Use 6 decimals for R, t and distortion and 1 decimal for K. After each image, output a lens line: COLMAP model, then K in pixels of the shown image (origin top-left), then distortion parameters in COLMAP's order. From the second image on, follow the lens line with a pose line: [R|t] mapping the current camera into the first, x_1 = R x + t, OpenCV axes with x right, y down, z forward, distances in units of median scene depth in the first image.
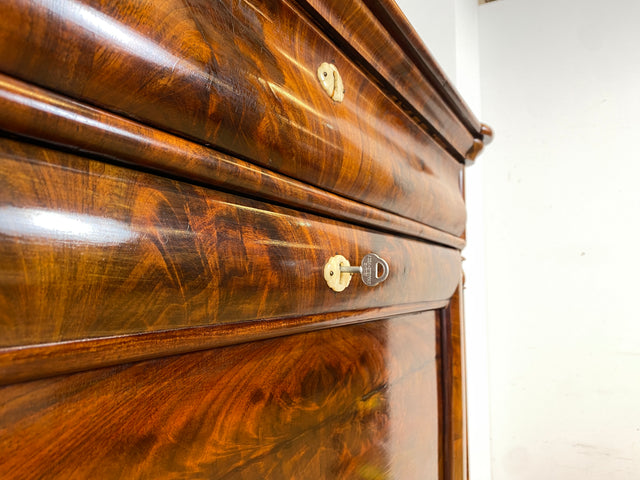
lens RADIAL K [[493.2, 0, 318.9], [0, 493.2, 236.4], [0, 0, 1]] dist [0.007159, -0.003645]
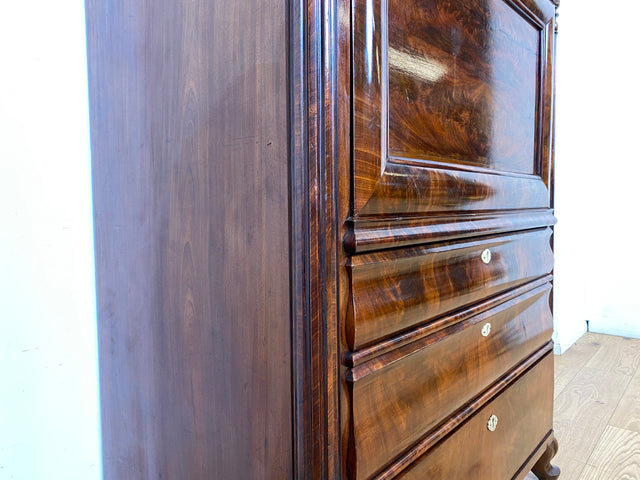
lens RADIAL K [[495.7, 0, 320.0], [0, 495.7, 240.0], [0, 0, 1]] dist [0.003106, 0.000277]
pose [[0.980695, 0.004596, -0.195490, -0.163993], [0.026683, 0.987227, 0.157069, 0.535152], [0.193715, -0.159253, 0.968046, -0.908294]]
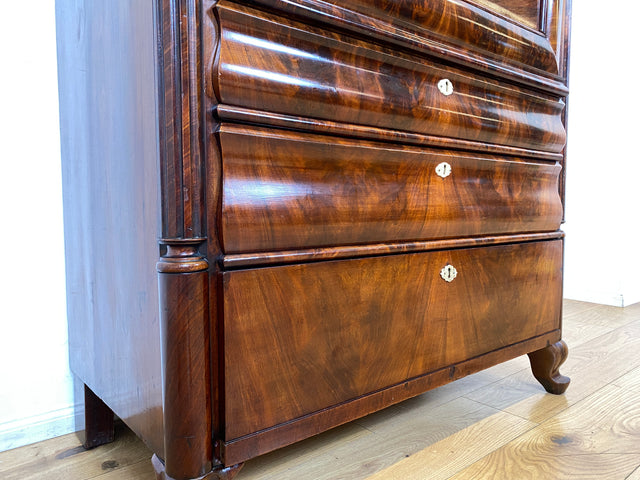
lens RADIAL K [[495.7, 0, 320.0], [0, 495.7, 240.0], [0, 0, 1]] dist [0.003106, 0.000277]
pose [[0.927735, 0.032070, -0.371858, 0.185070], [0.028636, 0.987249, 0.156586, 0.954276], [0.372139, -0.155919, 0.914988, -0.831301]]
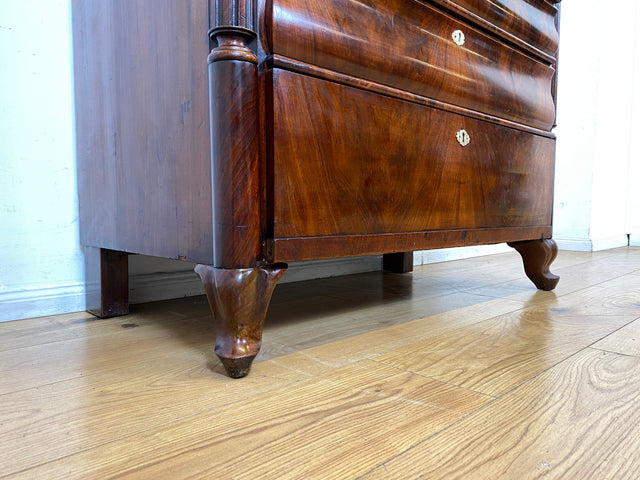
lens RADIAL K [[492.1, 0, 324.5], [0, 492.1, 245.9], [0, 0, 1]] dist [0.014345, 0.002856]
pose [[0.955435, 0.035196, -0.293097, 0.071067], [0.015064, 0.985761, 0.167479, 1.287285], [0.294818, -0.164430, 0.941300, -0.955668]]
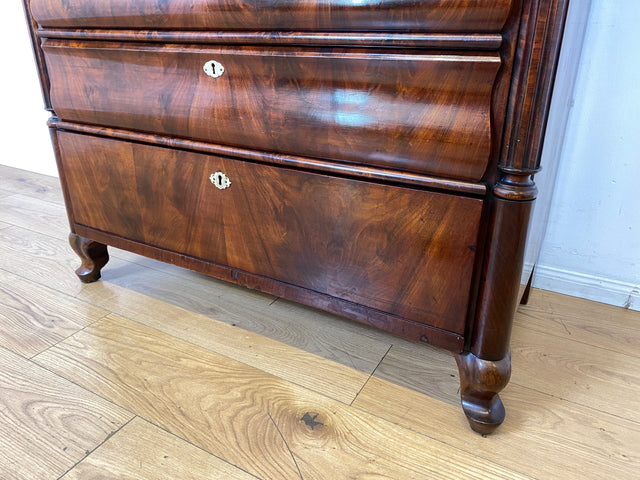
lens RADIAL K [[493.2, 0, 318.9], [0, 493.2, 236.4], [0, 0, 1]] dist [0.007159, -0.003645]
pose [[-0.026085, 0.402501, -0.915048, 1.152194], [0.089722, 0.912608, 0.398869, 0.906112], [0.995625, -0.071696, -0.059918, 0.669497]]
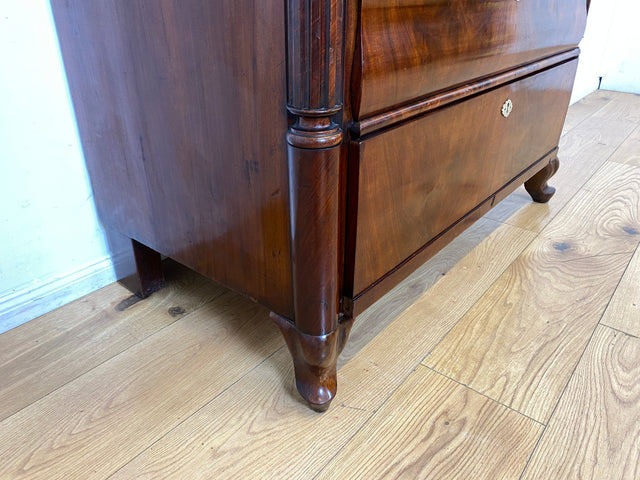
lens RADIAL K [[490.9, 0, 319.3], [0, 490.9, 238.0], [0, 0, 1]] dist [0.022880, -0.011243]
pose [[0.981880, 0.097063, -0.162756, -0.190092], [0.006725, 0.840477, 0.541806, 0.849384], [0.189382, -0.533083, 0.824595, -0.852404]]
